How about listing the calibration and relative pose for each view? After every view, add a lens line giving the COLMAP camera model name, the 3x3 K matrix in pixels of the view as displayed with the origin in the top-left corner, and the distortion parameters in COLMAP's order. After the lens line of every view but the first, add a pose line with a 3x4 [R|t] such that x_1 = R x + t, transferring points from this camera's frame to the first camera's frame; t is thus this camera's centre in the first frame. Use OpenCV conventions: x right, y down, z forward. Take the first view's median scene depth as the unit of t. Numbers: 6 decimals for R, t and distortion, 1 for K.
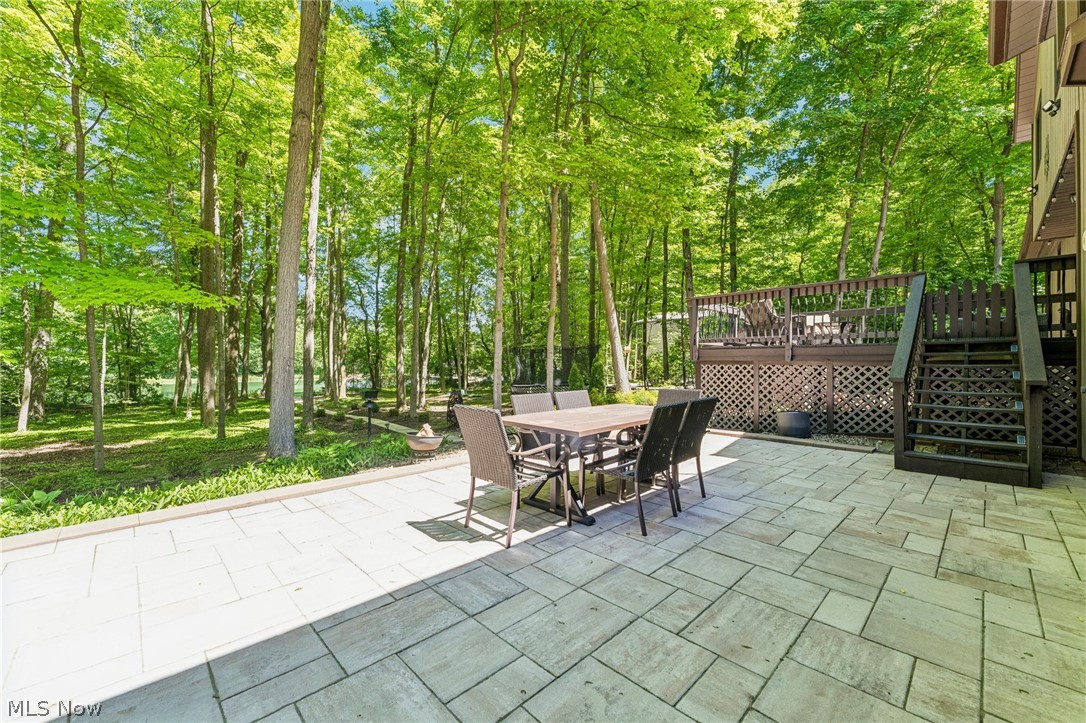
lens RADIAL K [[432.3, 0, 542.5], [0, 432.3, 362.3], [0, 0, 1]] dist [-0.003466, -0.000211]
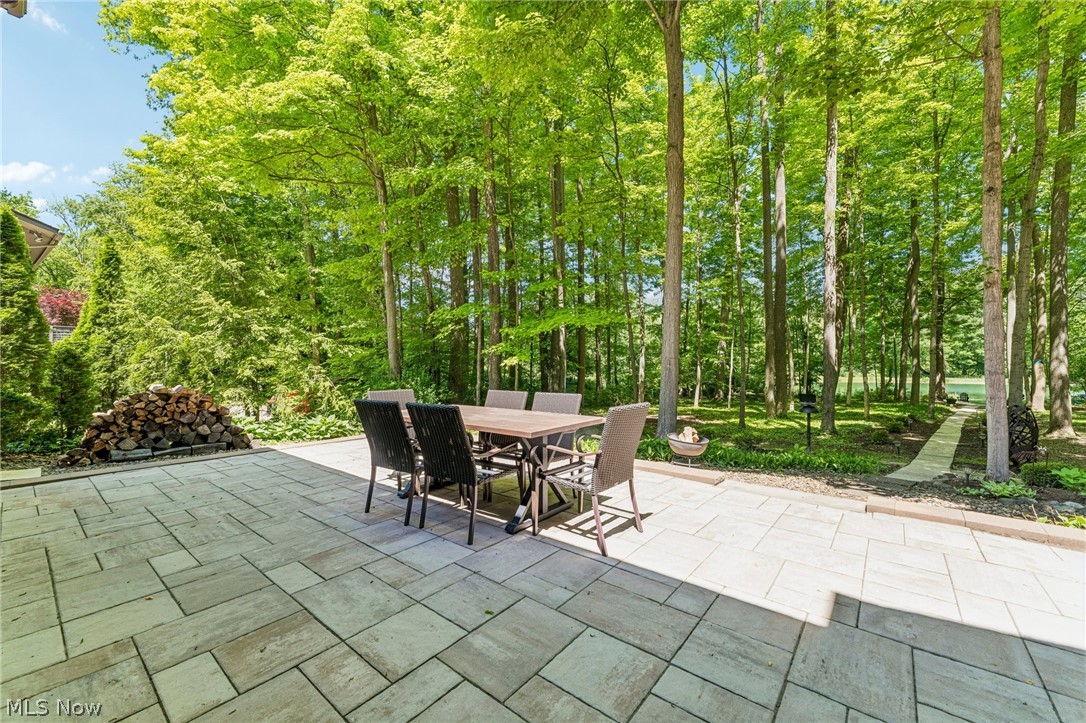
lens RADIAL K [[432.3, 0, 547.4], [0, 432.3, 359.9], [0, 0, 1]] dist [-0.003466, -0.000211]
pose [[0.121723, -0.012078, -0.992491, 1.686085], [0.006177, 0.999916, -0.011411, 0.011897], [0.992545, -0.004742, 0.121787, 1.564764]]
